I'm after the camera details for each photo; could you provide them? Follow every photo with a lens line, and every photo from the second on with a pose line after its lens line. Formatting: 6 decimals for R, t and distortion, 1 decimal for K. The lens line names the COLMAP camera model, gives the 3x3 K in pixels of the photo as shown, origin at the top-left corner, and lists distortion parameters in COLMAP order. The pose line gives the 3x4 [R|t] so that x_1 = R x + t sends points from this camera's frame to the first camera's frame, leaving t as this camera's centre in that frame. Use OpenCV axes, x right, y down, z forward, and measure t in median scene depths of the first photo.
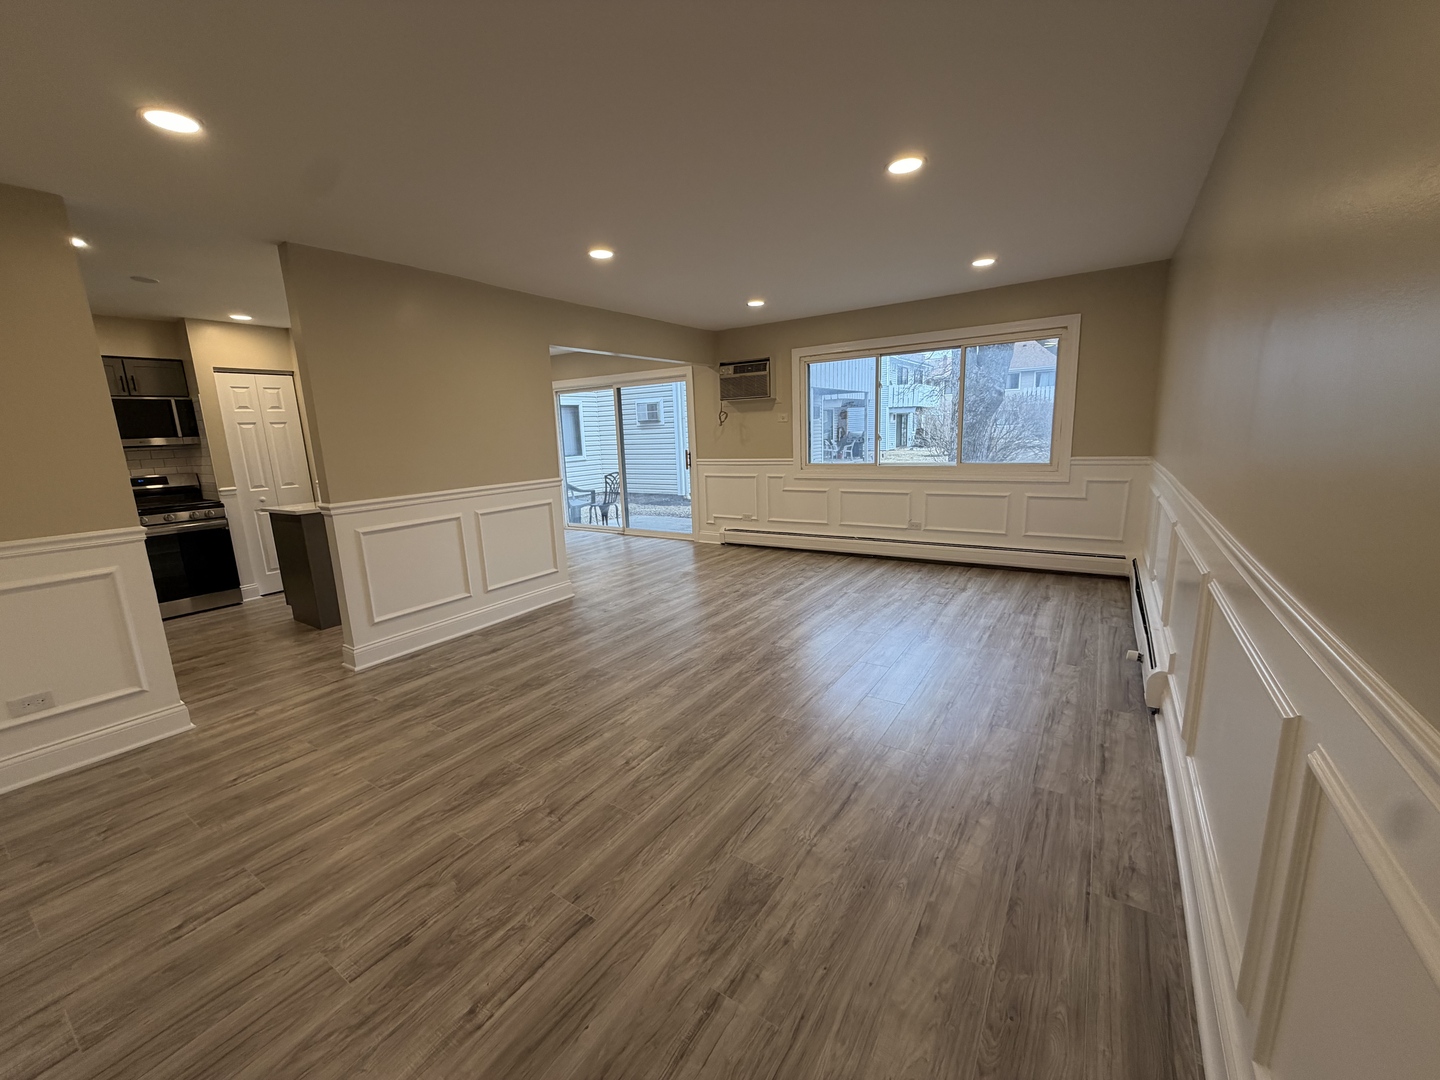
lens RADIAL K [[573.6, 0, 707.0], [0, 573.6, 537.9], [0, 0, 1]] dist [0.001818, 0.000161]
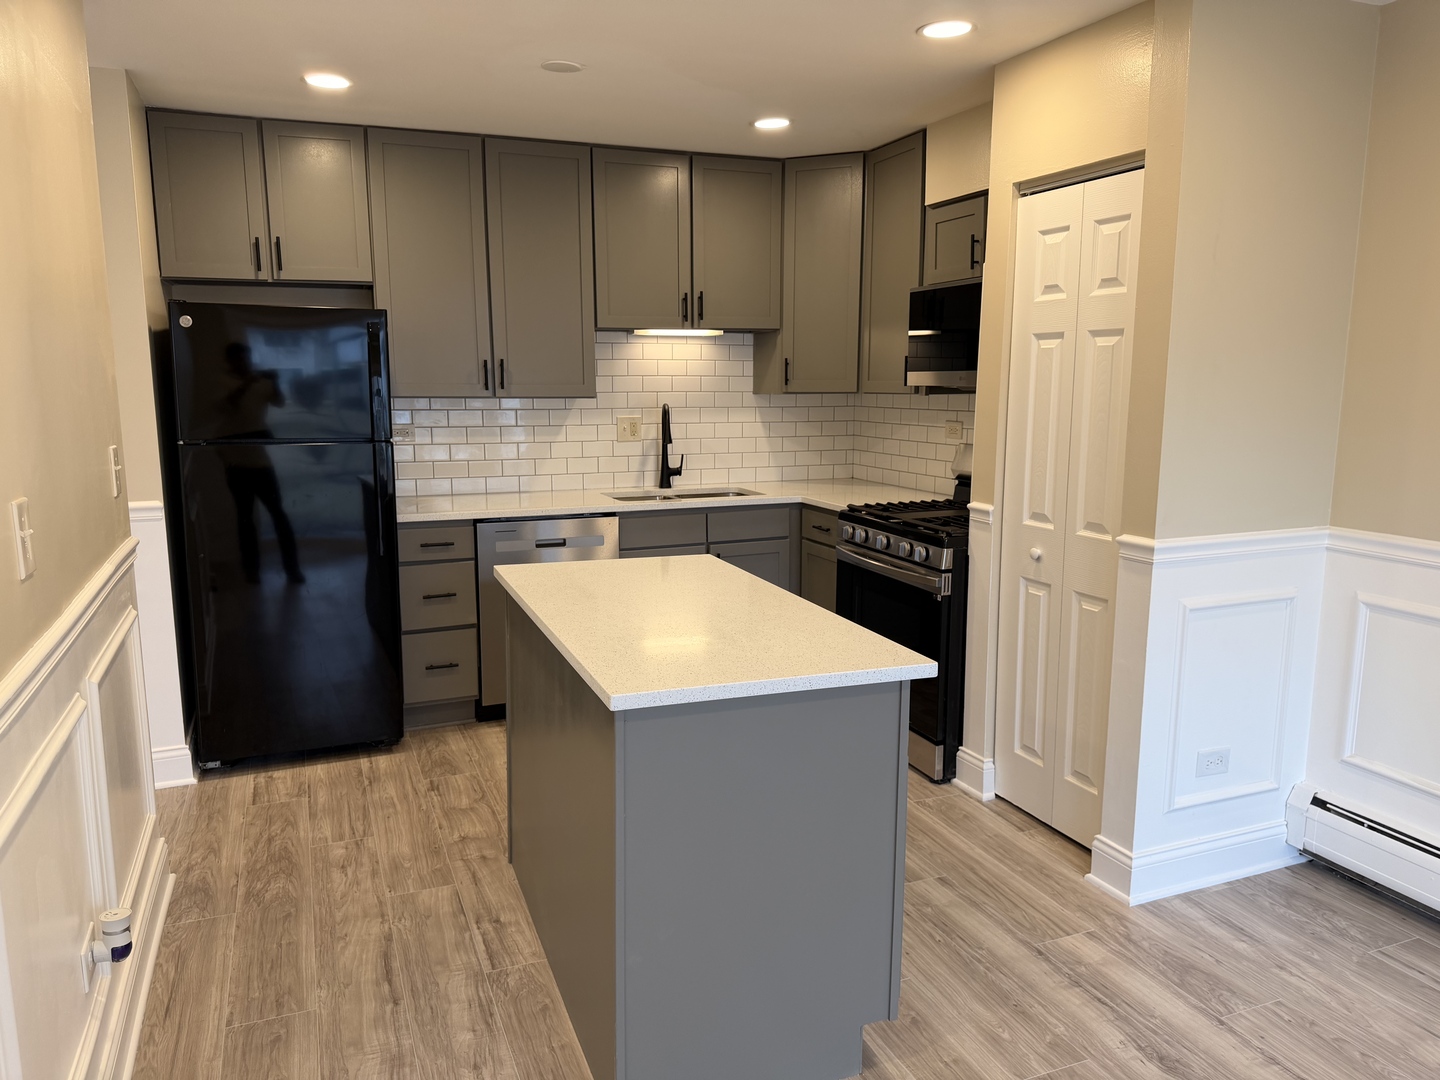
lens RADIAL K [[1005.4, 0, 720.5], [0, 1005.4, 549.3], [0, 0, 1]] dist [0.000209, -0.001278]
pose [[-0.546759, 0.180757, -0.817546, -0.192975], [-0.136026, 0.944272, 0.299747, -0.258725], [0.826167, 0.275097, -0.491701, 1.301165]]
